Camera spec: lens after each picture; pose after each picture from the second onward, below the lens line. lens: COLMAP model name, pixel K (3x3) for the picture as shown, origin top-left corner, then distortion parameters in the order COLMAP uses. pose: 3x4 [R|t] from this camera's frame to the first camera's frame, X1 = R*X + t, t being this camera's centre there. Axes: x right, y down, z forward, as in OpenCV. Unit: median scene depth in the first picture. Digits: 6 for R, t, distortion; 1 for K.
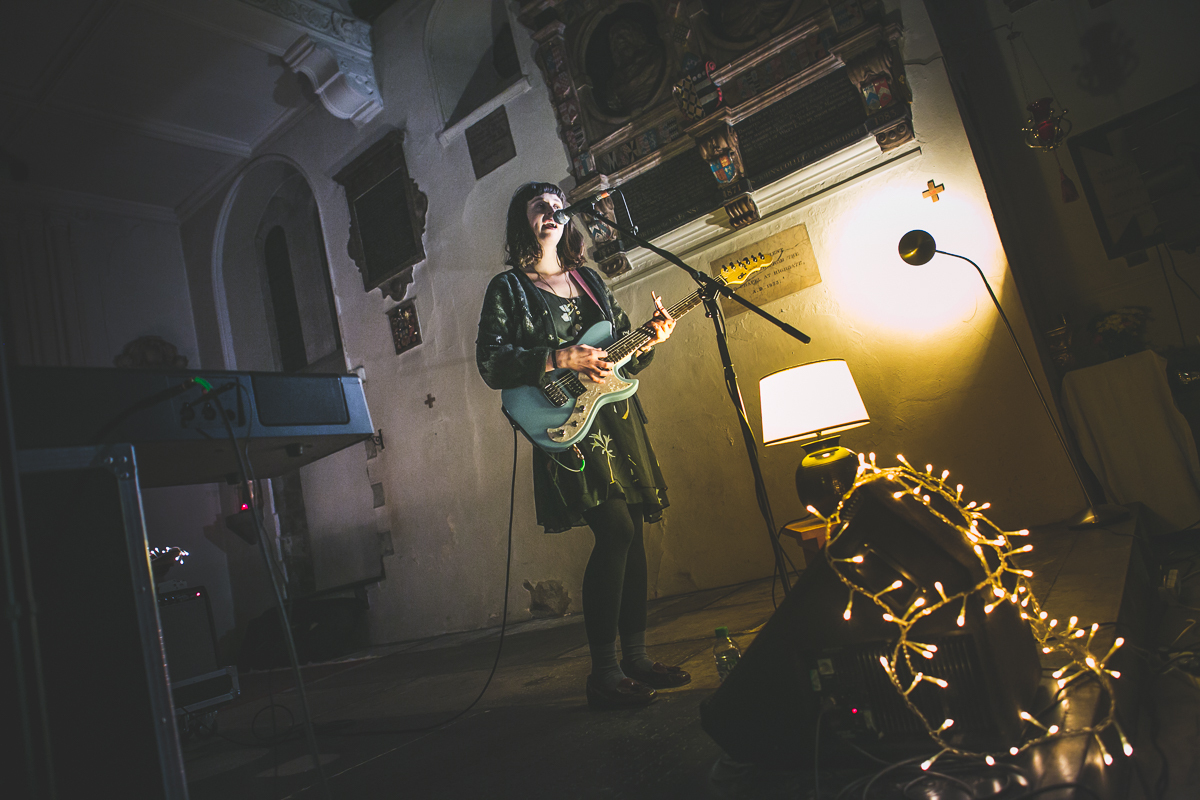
lens RADIAL K [[799.1, 0, 584.9], [0, 799.1, 398.7], [0, 0, 1]] dist [-0.103128, 0.070601]
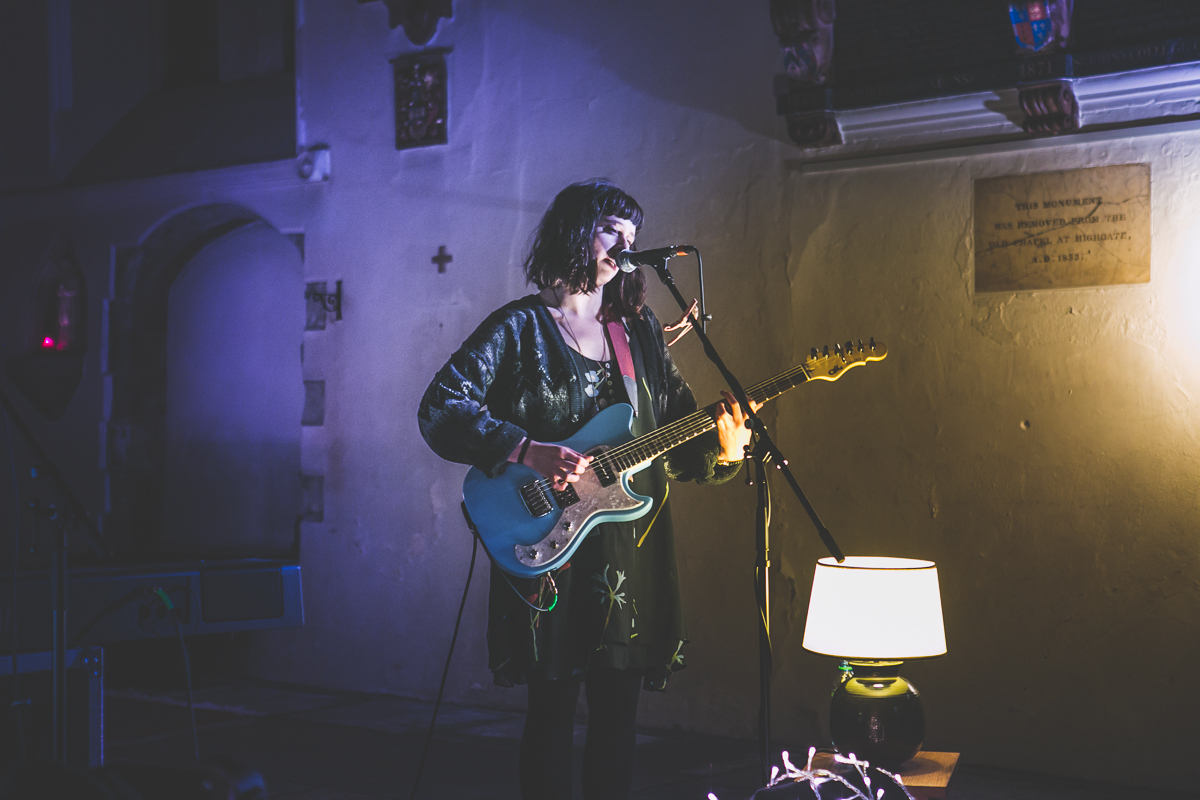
lens RADIAL K [[2269.5, 0, 604.5], [0, 2269.5, 369.1], [0, 0, 1]] dist [0.214140, -0.170090]
pose [[0.968207, 0.219307, -0.120335, 0.121706], [-0.195011, 0.963003, 0.186001, -0.269073], [0.156674, -0.156621, 0.975153, -0.523052]]
